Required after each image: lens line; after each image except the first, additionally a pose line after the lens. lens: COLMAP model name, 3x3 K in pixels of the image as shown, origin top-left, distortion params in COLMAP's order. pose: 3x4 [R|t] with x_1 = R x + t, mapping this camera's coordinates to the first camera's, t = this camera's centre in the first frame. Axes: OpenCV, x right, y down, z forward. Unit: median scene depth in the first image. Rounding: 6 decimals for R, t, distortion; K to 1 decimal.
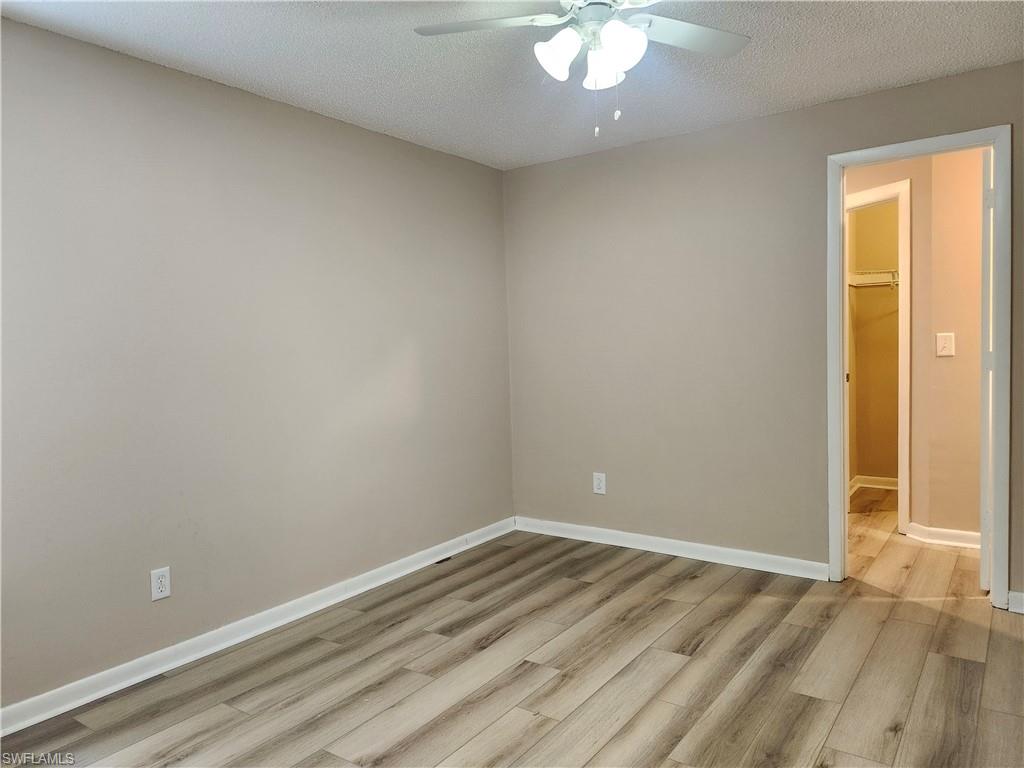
lens RADIAL K [[716.8, 0, 512.0], [0, 716.8, 384.0], [0, 0, 1]] dist [0.080927, -0.072478]
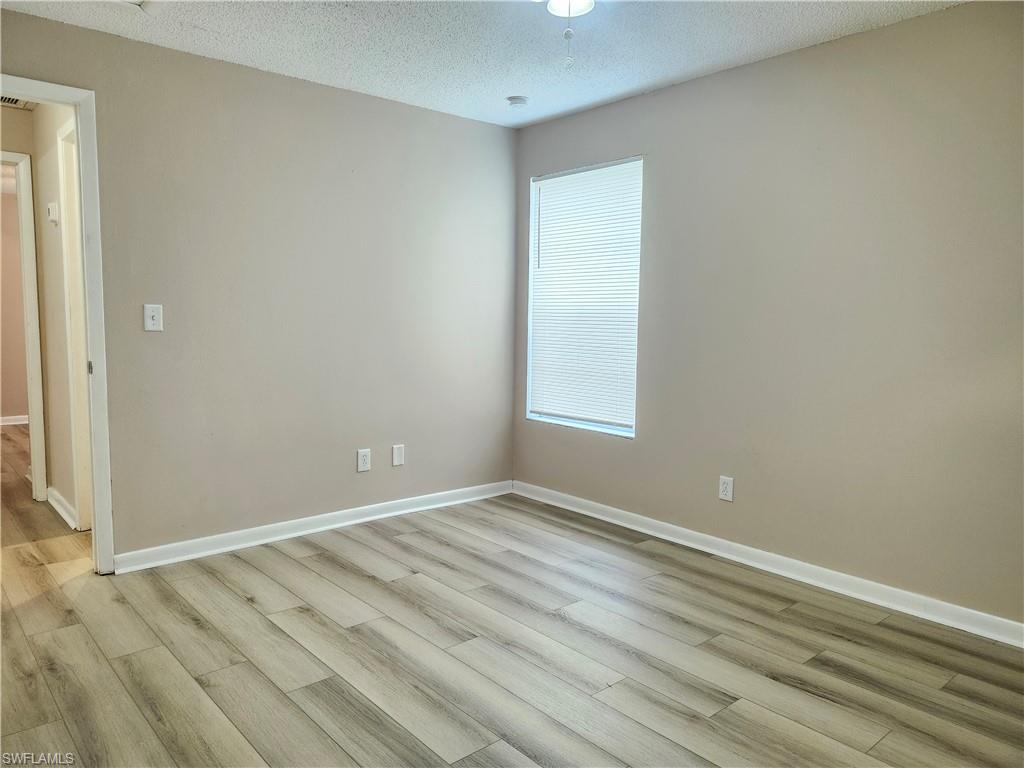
lens RADIAL K [[716.8, 0, 512.0], [0, 716.8, 384.0], [0, 0, 1]] dist [0.080927, -0.072478]
pose [[-0.231198, 0.121892, -0.965241, 0.789113], [-0.058489, 0.988585, 0.138850, -0.066391], [0.971147, 0.088558, -0.221430, 0.857448]]
